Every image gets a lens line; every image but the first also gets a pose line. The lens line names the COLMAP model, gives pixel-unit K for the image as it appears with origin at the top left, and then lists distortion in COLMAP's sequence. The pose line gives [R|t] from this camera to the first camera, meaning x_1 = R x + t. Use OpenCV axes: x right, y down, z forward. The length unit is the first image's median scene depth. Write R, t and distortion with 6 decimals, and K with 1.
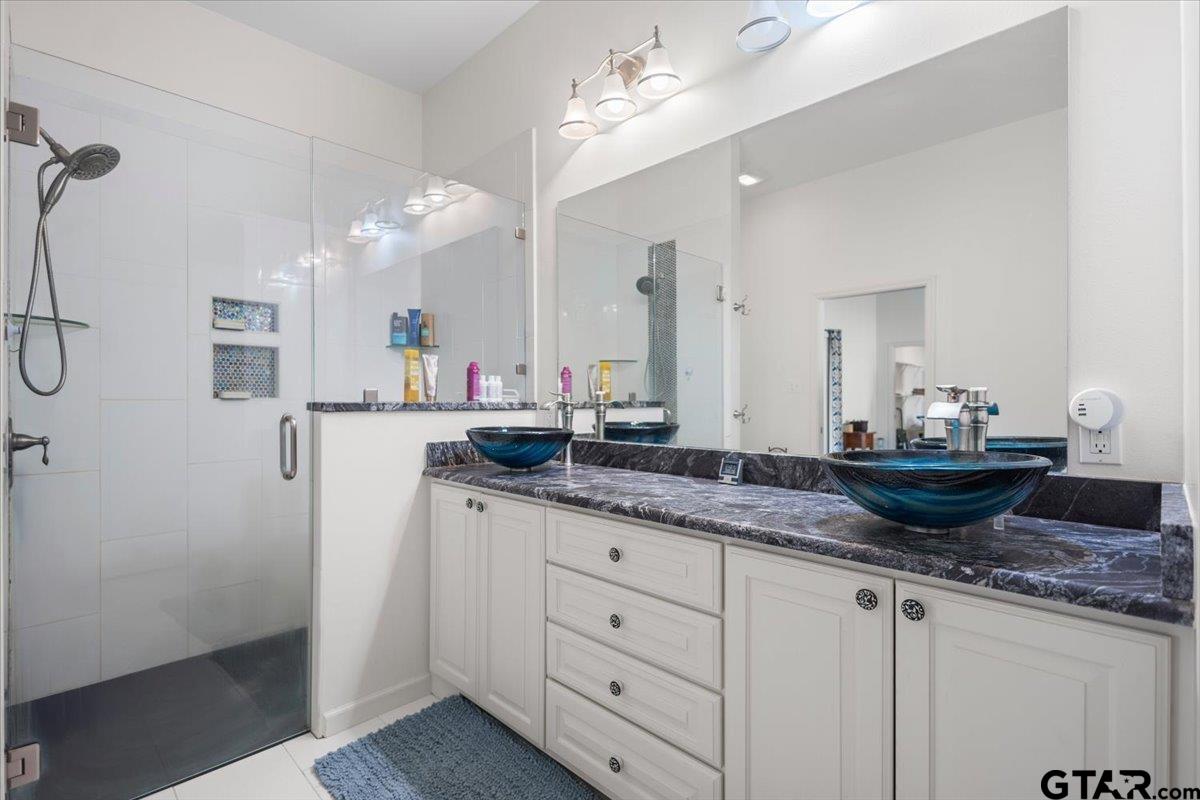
lens RADIAL K [[561.8, 0, 600.0], [0, 561.8, 400.0], [0, 0, 1]] dist [0.008260, -0.000297]
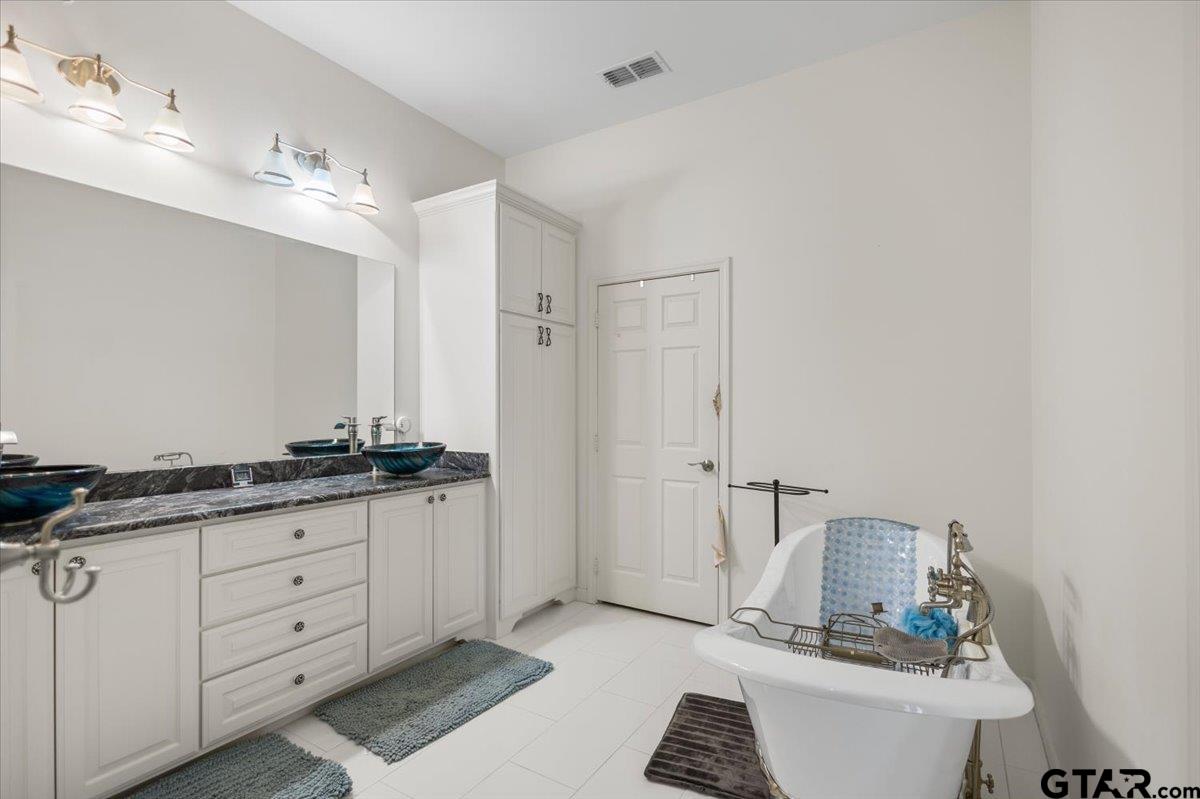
lens RADIAL K [[561.8, 0, 600.0], [0, 561.8, 399.5], [0, 0, 1]] dist [0.008260, -0.000297]
pose [[-0.222760, 0.015921, 0.974743, -1.366303], [0.000523, 0.999868, -0.016211, -0.041385], [-0.974873, -0.003101, -0.222739, 0.497898]]
